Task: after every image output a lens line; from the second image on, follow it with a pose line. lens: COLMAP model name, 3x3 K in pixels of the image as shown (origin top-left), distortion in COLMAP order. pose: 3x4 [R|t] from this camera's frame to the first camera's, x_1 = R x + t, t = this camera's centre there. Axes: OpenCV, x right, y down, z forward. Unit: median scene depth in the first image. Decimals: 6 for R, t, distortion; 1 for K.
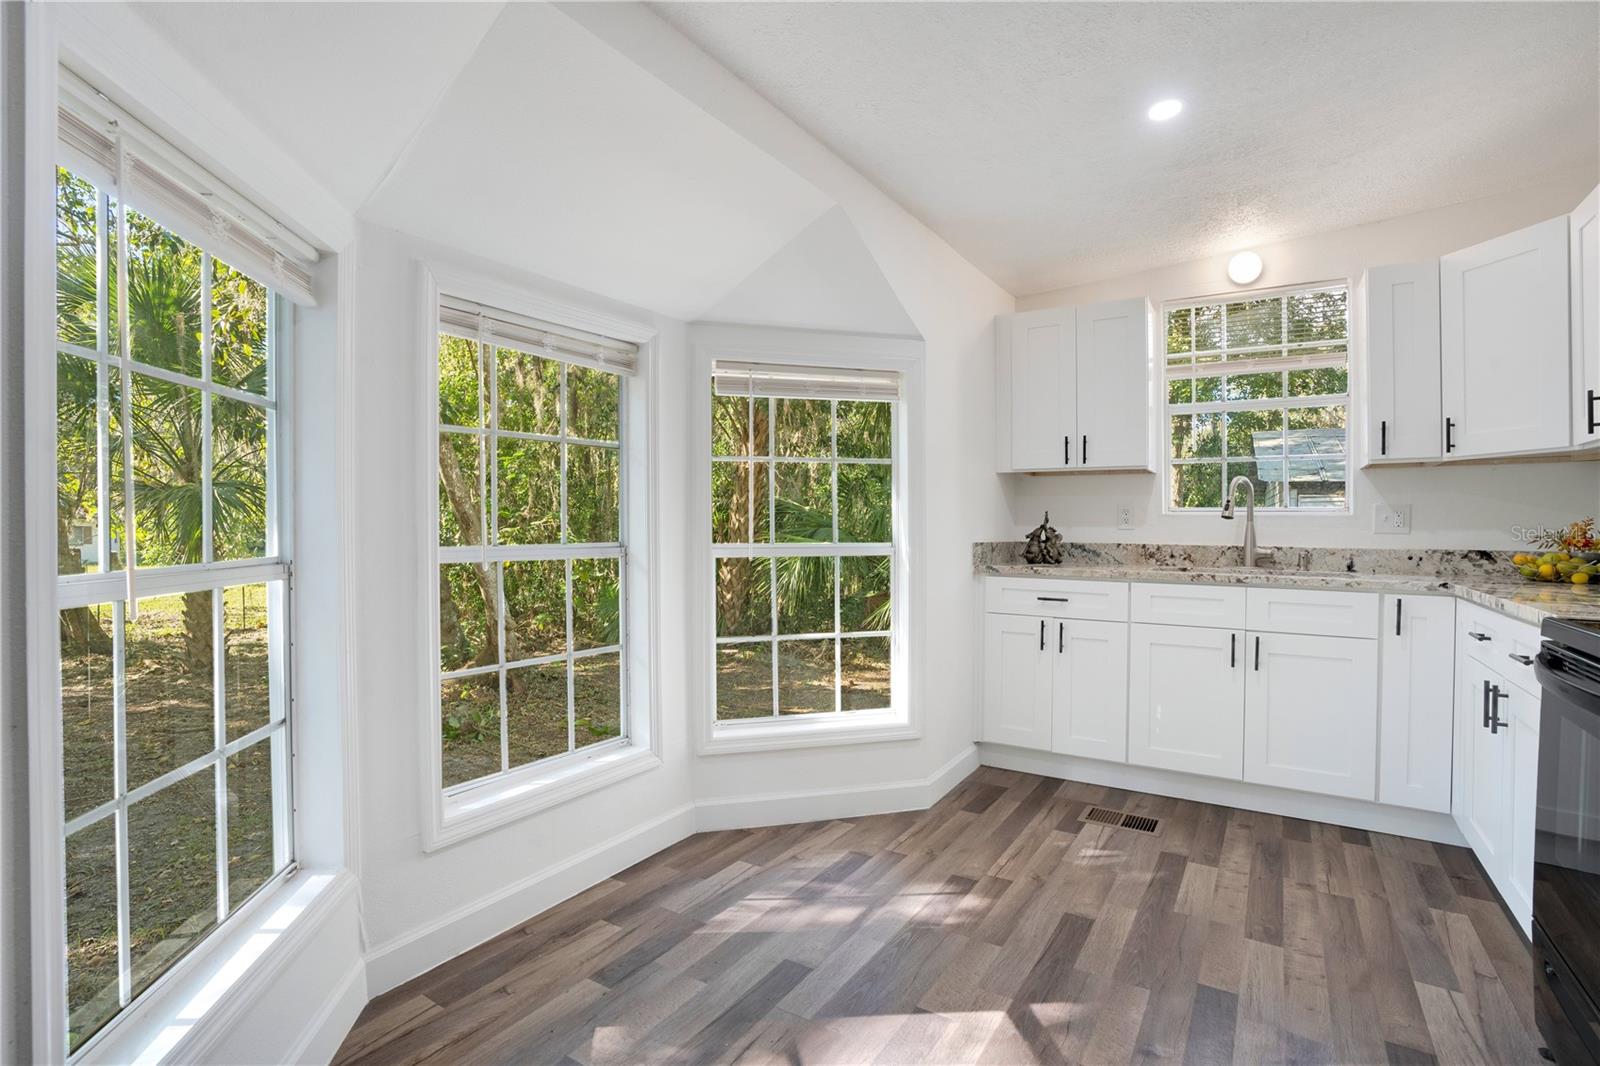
lens RADIAL K [[761.7, 0, 829.3], [0, 761.7, 533.4], [0, 0, 1]] dist [-0.062854, 0.036187]
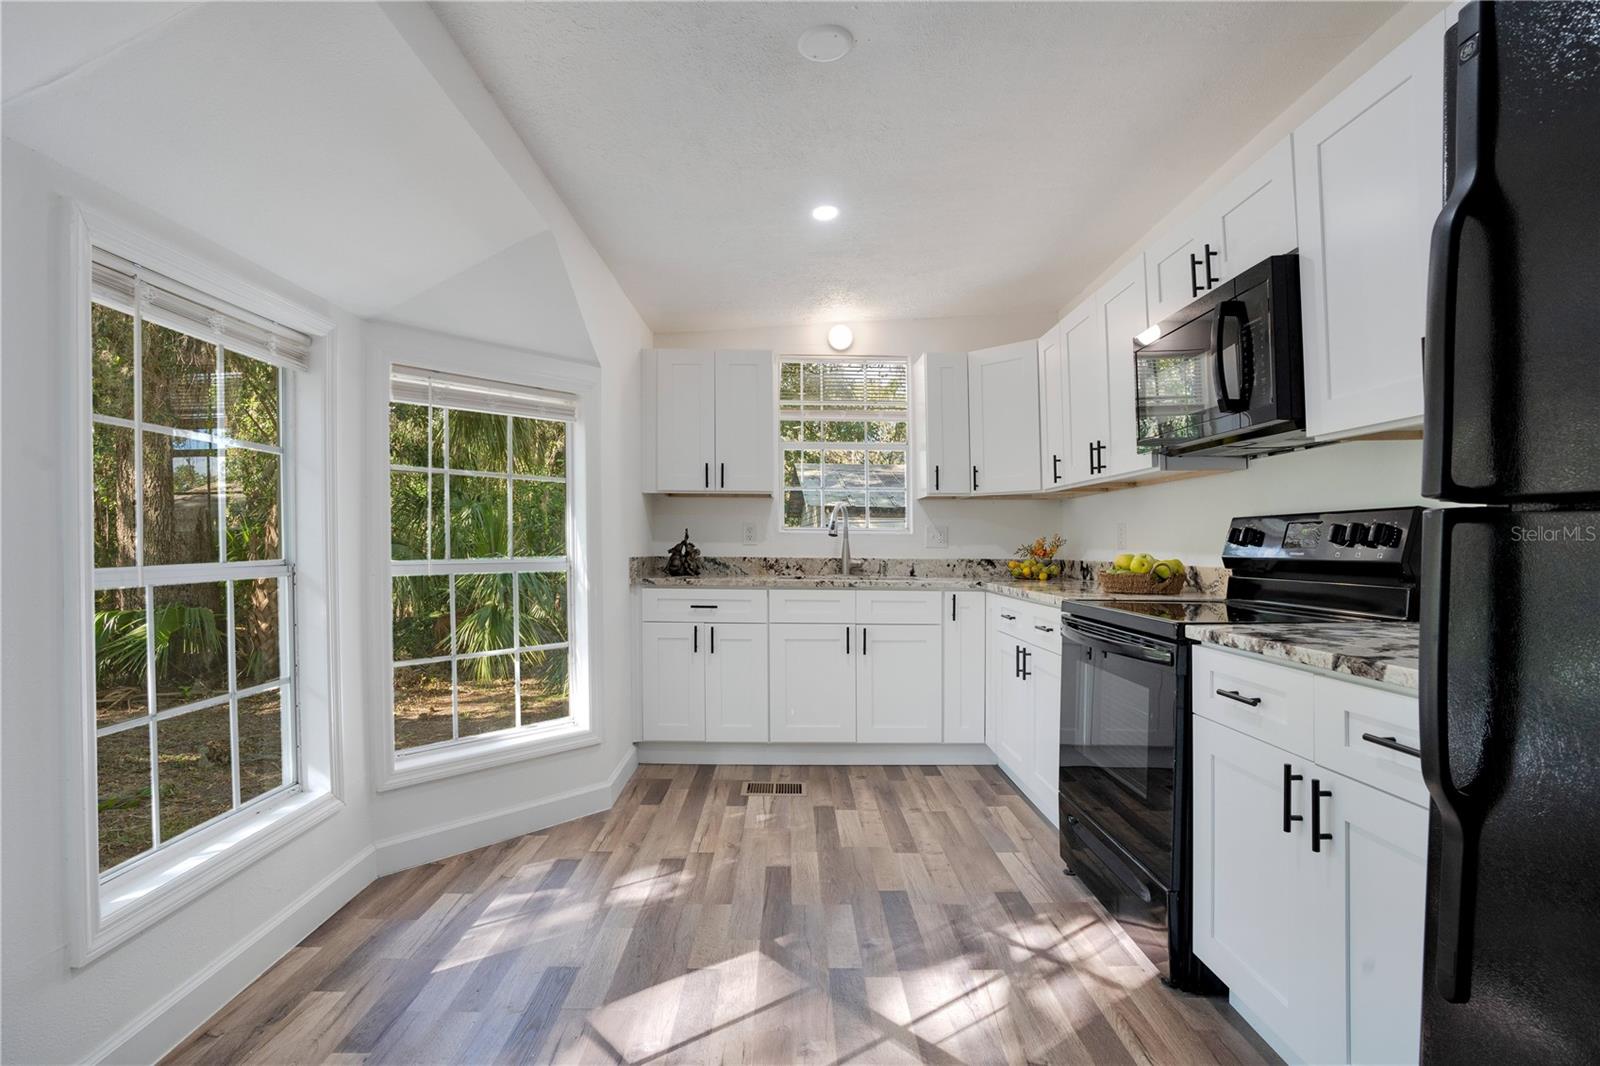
lens RADIAL K [[735.2, 0, 807.8], [0, 735.2, 539.7], [0, 0, 1]] dist [-0.034650, 0.001315]
pose [[0.846832, 0.002454, 0.531855, -0.182191], [0.004604, 0.999918, -0.011944, 0.000769], [-0.531840, 0.012563, 0.846751, -0.018432]]
